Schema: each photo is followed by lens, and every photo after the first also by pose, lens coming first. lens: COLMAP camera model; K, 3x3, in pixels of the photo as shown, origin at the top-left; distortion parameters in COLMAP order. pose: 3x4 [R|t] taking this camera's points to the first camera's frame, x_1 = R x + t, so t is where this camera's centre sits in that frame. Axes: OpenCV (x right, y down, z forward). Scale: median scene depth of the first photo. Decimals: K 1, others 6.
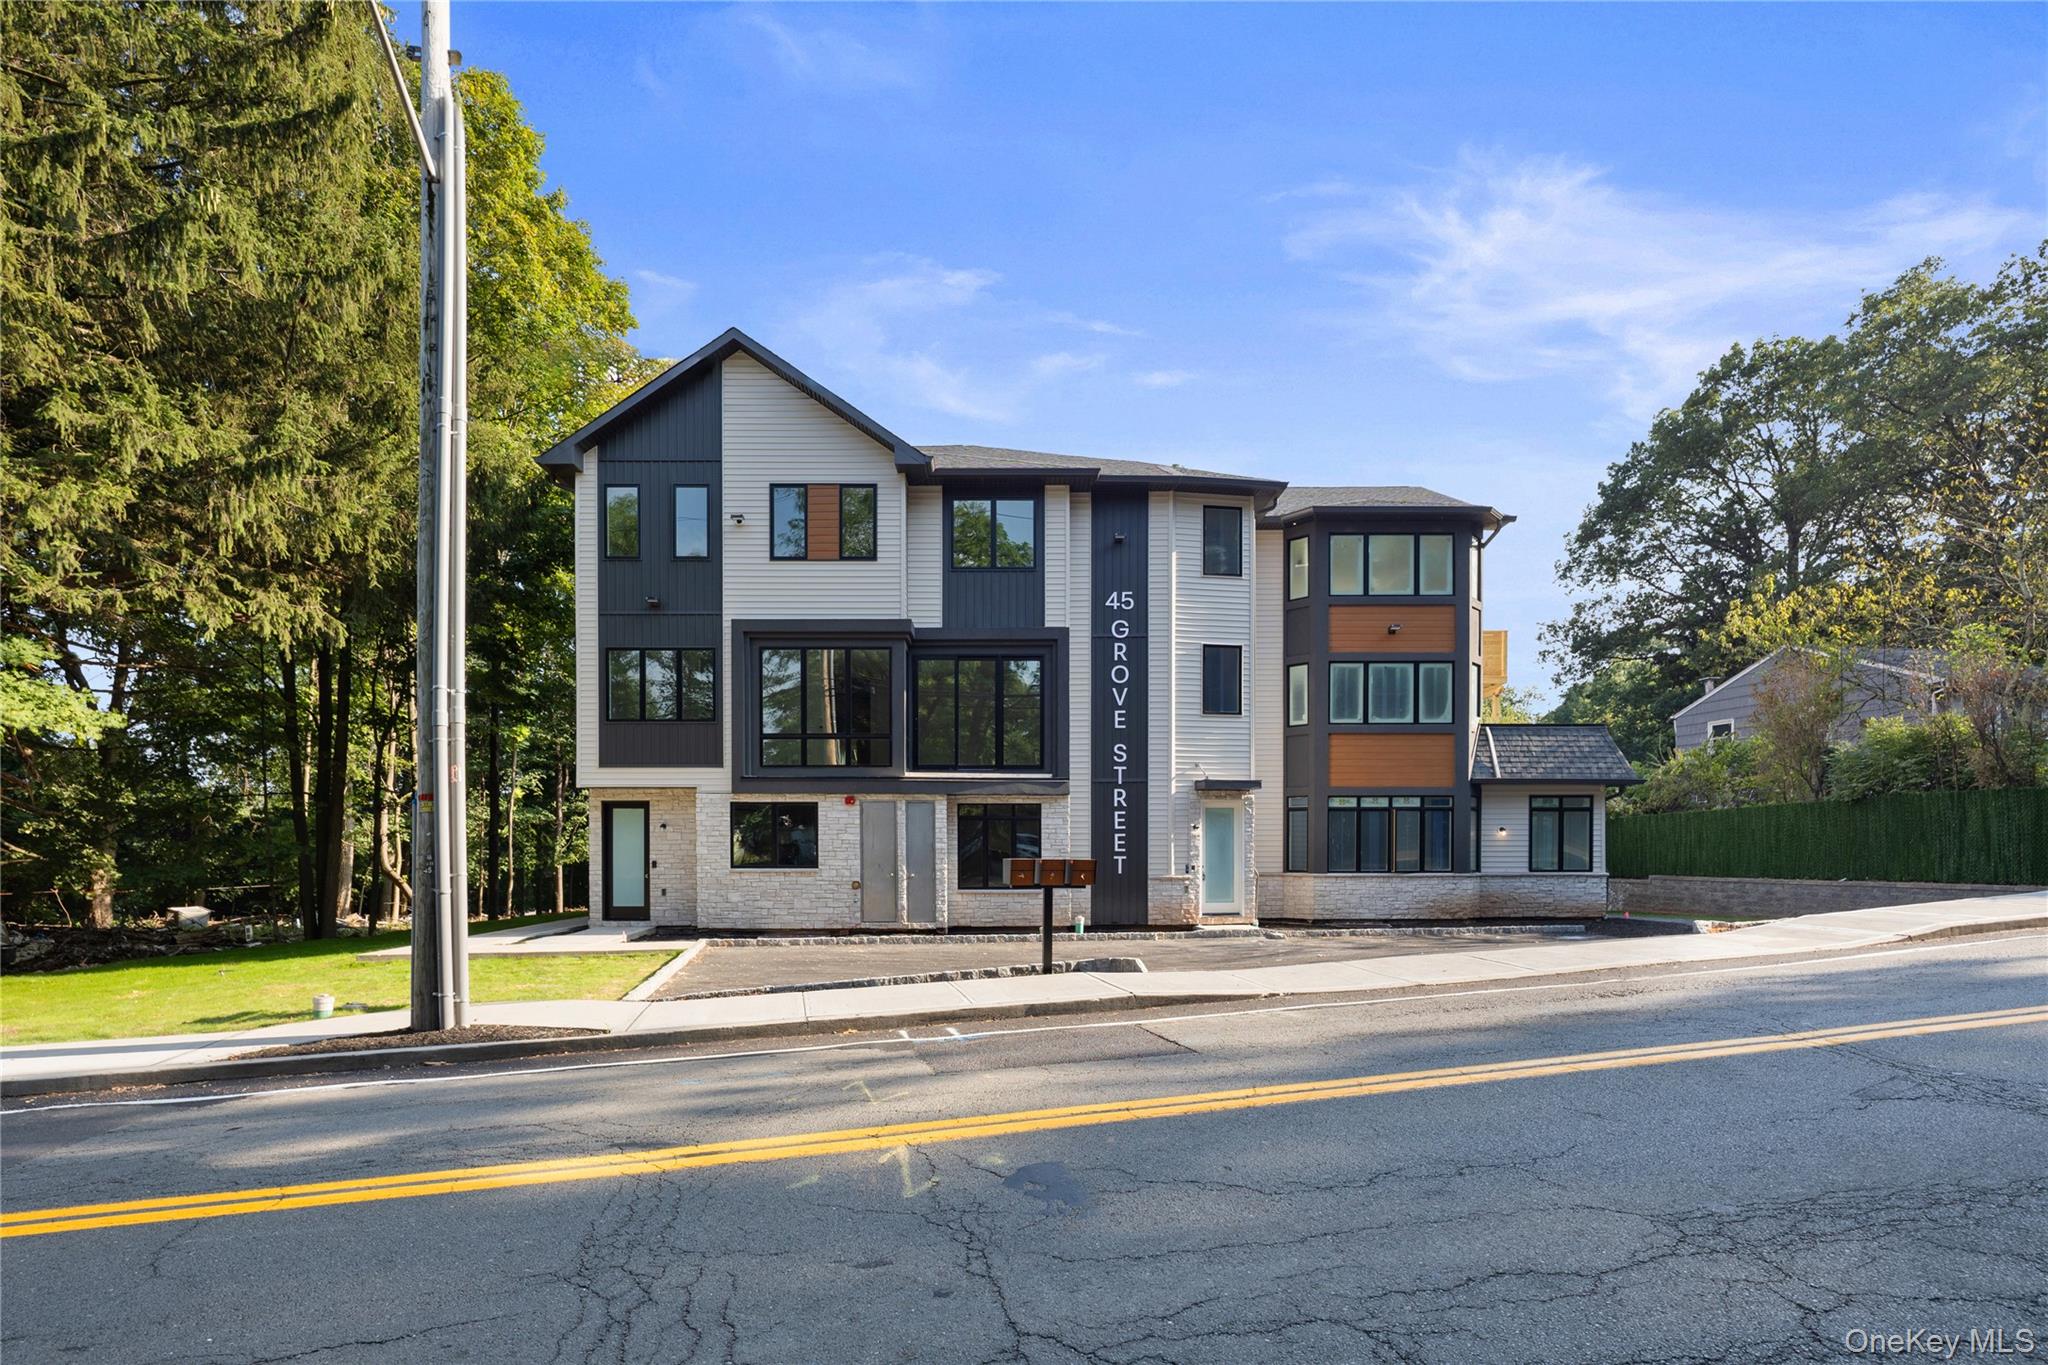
lens RADIAL K [[988.5, 0, 1024.6], [0, 988.5, 856.5], [0, 0, 1]] dist [0.001581, -0.000061]
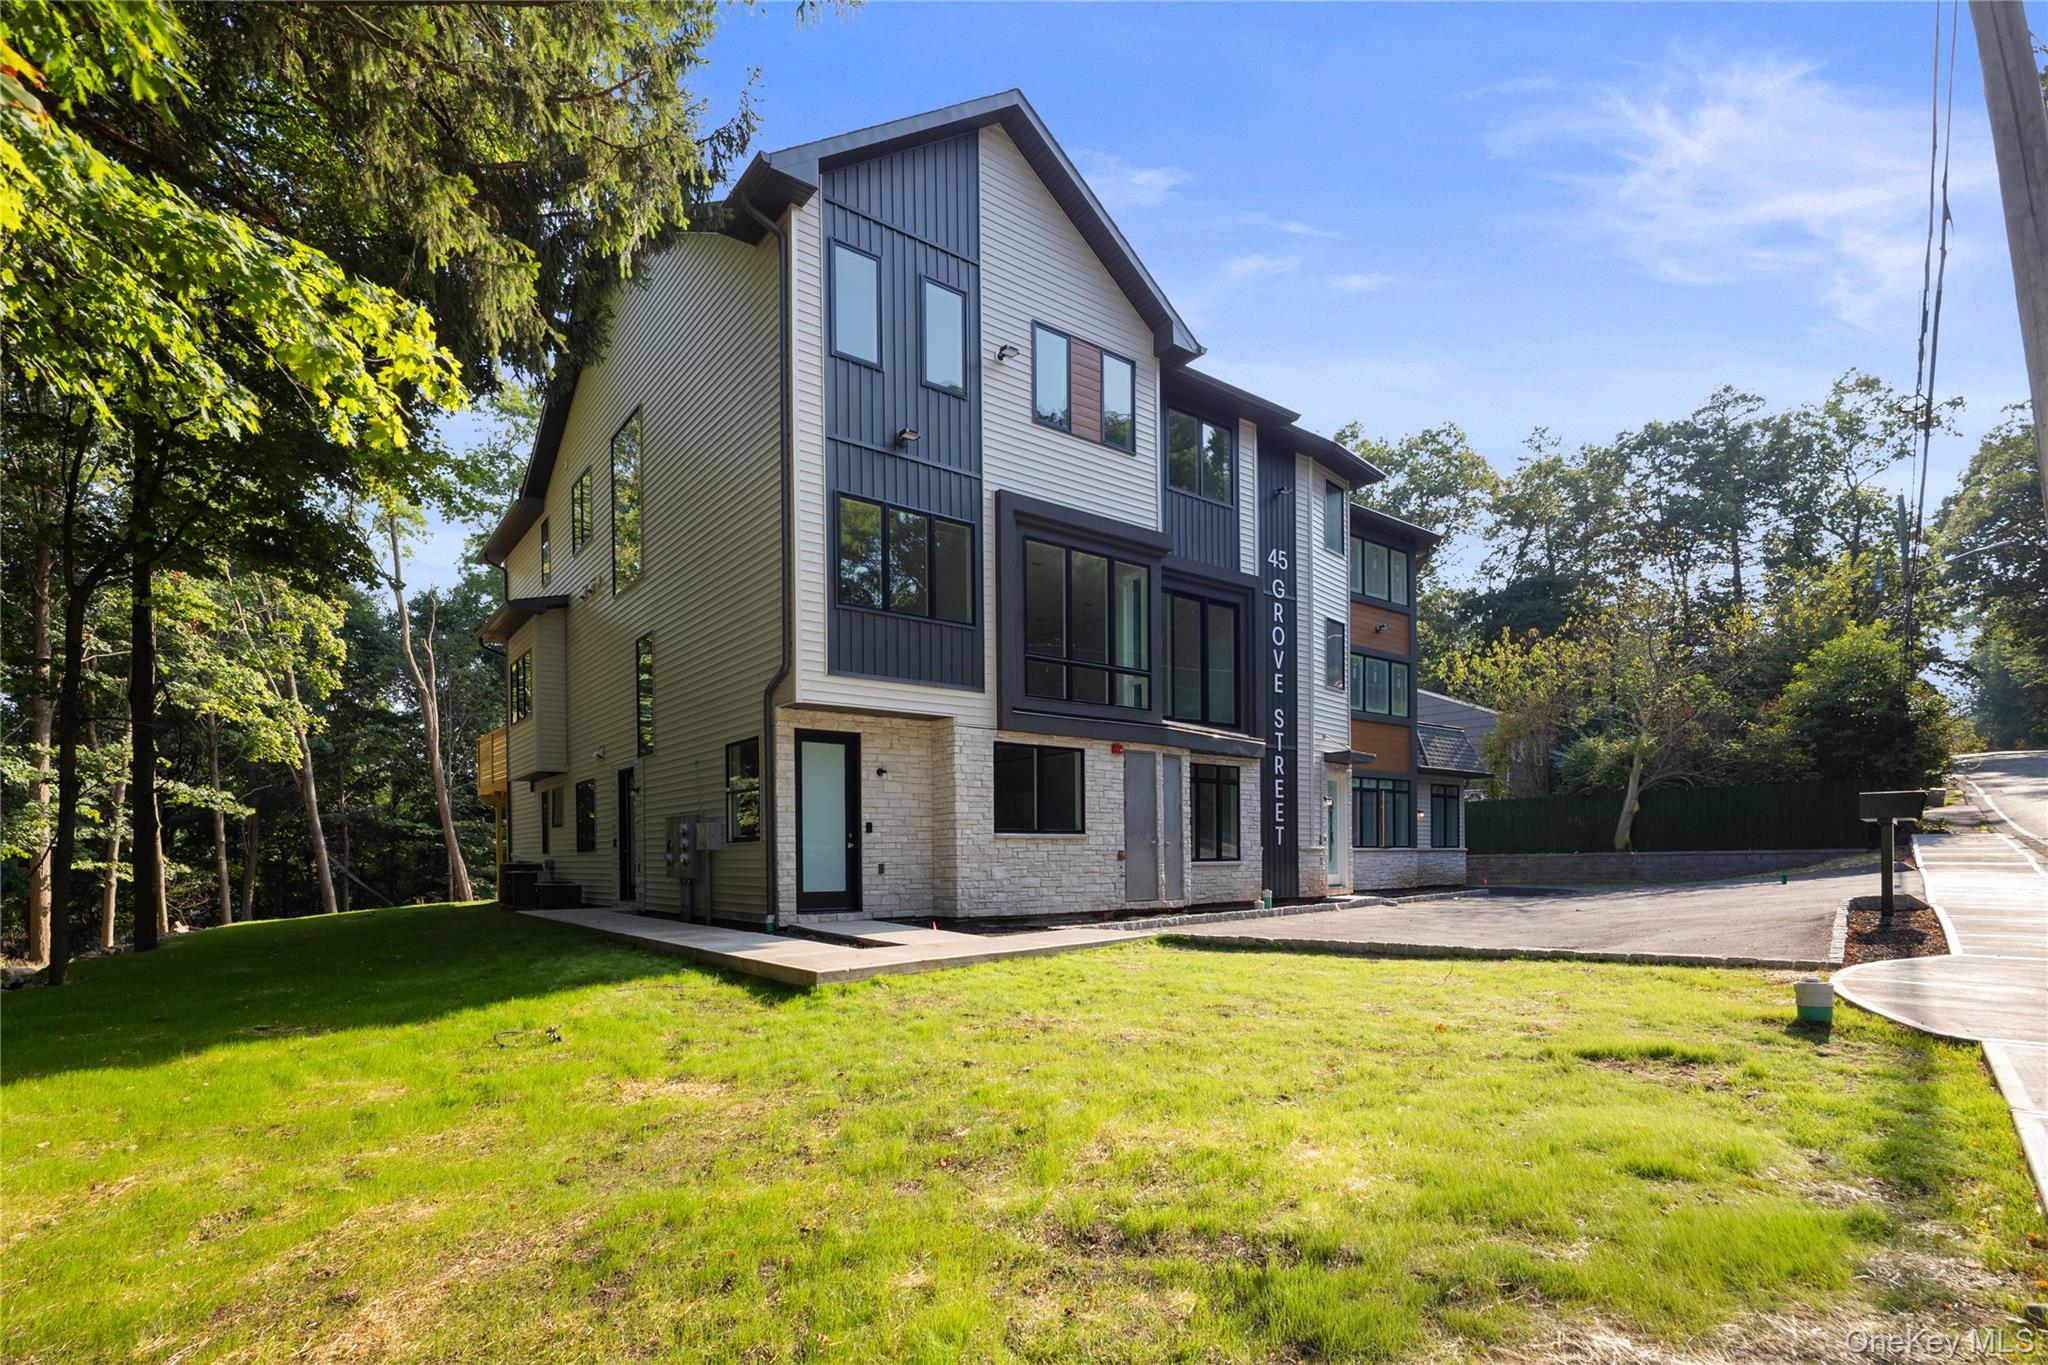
lens RADIAL K [[988.5, 0, 1024.6], [0, 988.5, 856.5], [0, 0, 1]] dist [0.001581, -0.000061]
pose [[0.797770, -0.005032, 0.602941, -0.675587], [0.011127, 0.999918, -0.006378, 0.032072], [-0.602860, 0.011797, 0.797760, 0.387693]]
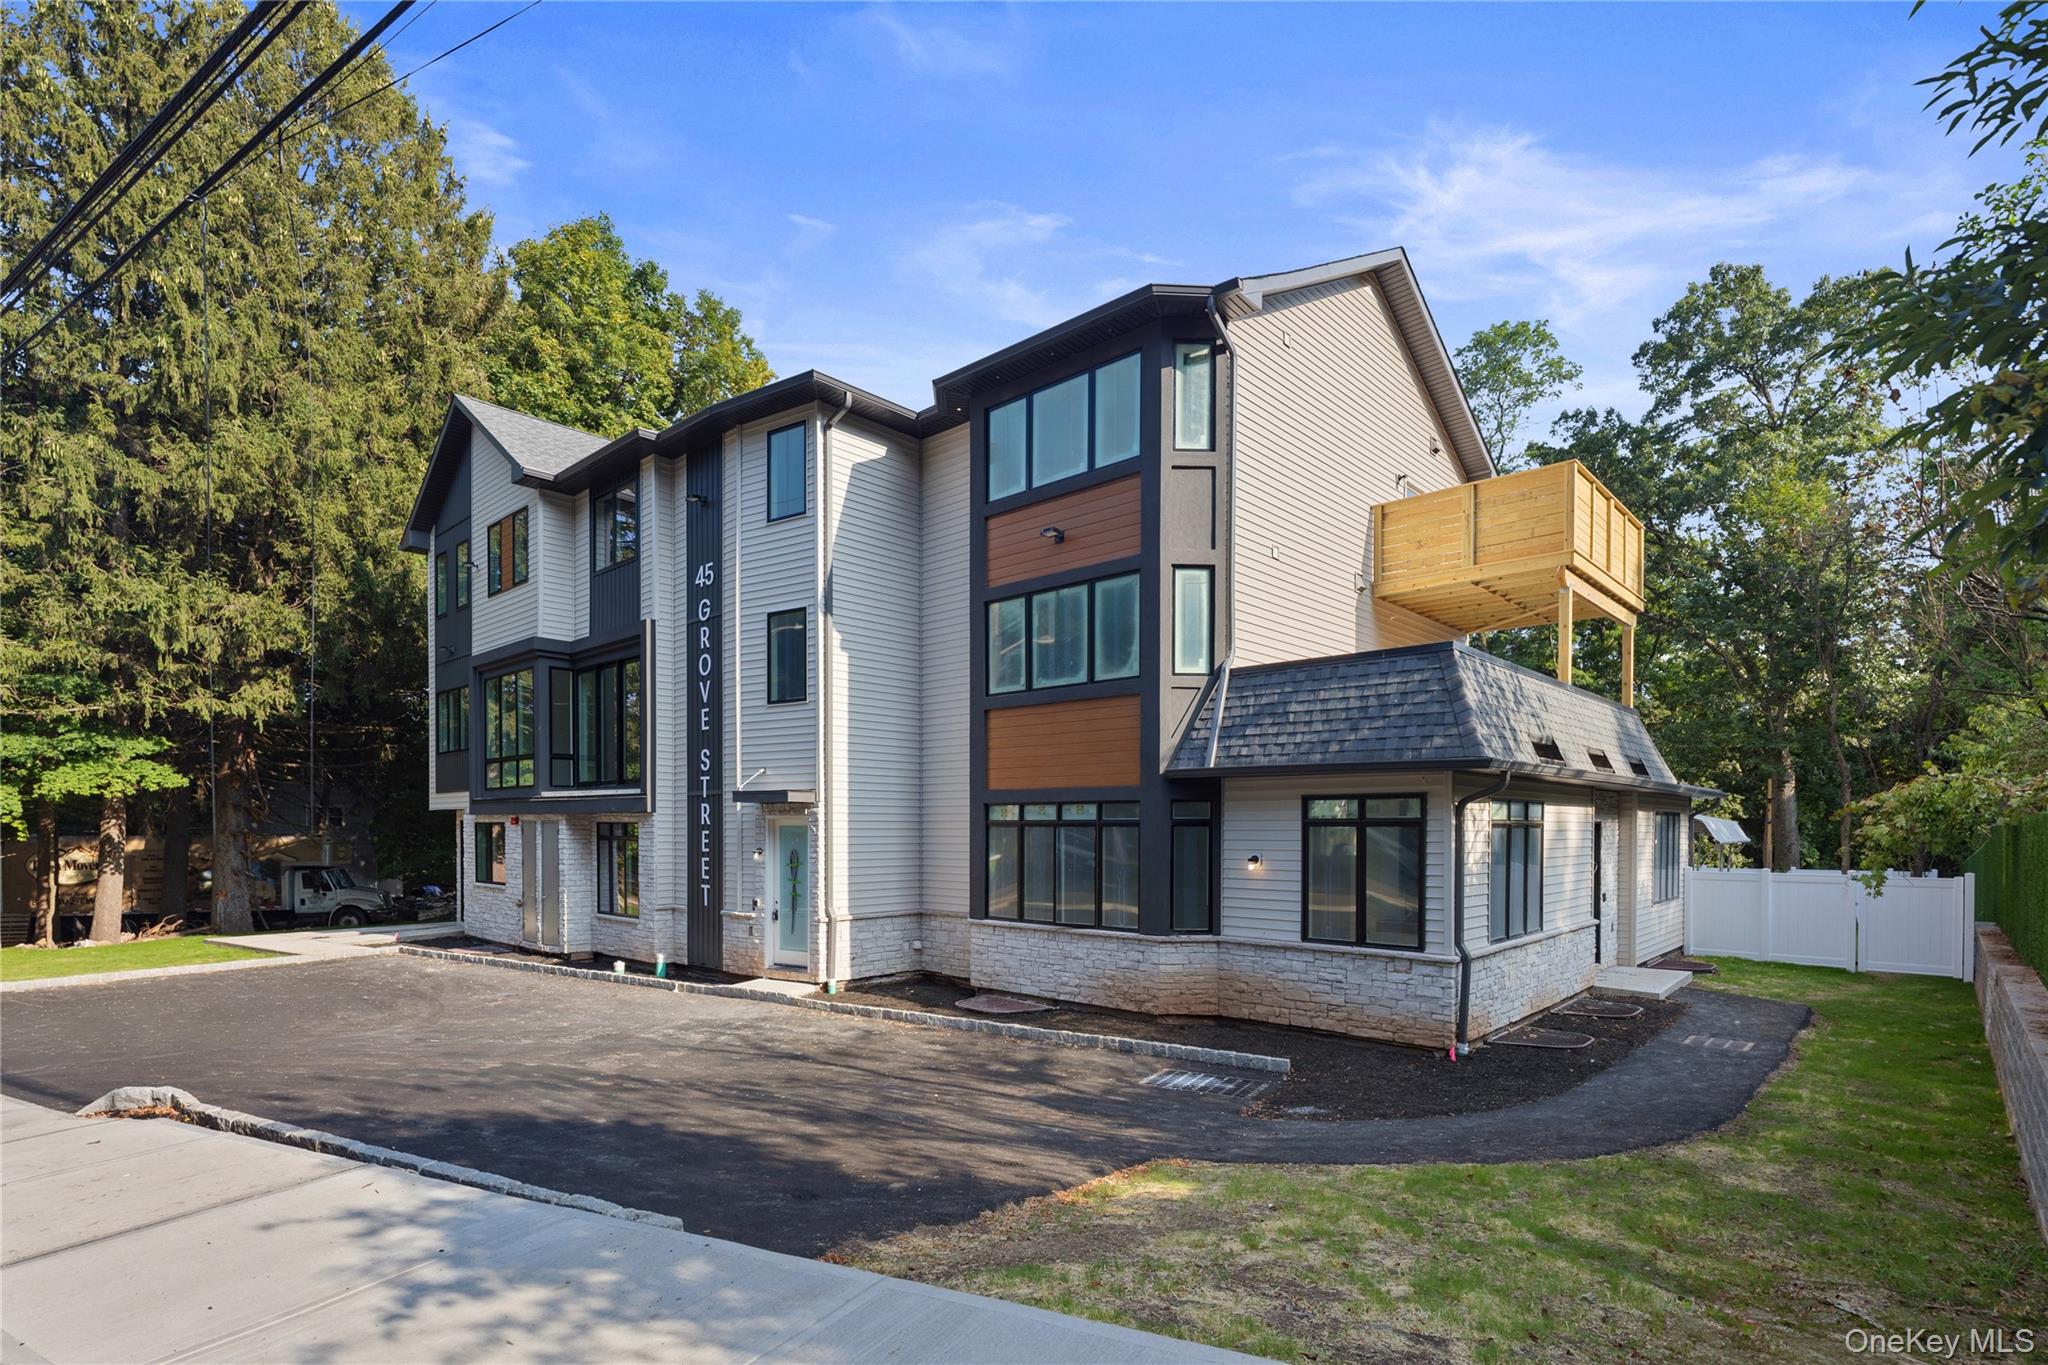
lens RADIAL K [[990.4, 0, 1023.3], [0, 990.4, 832.3], [0, 0, 1]] dist [0.000774, -0.000078]
pose [[0.729144, 0.006814, -0.684327, 0.856906], [-0.006428, 0.999975, 0.003108, -0.048537], [0.684331, 0.002133, 0.729169, 0.578118]]
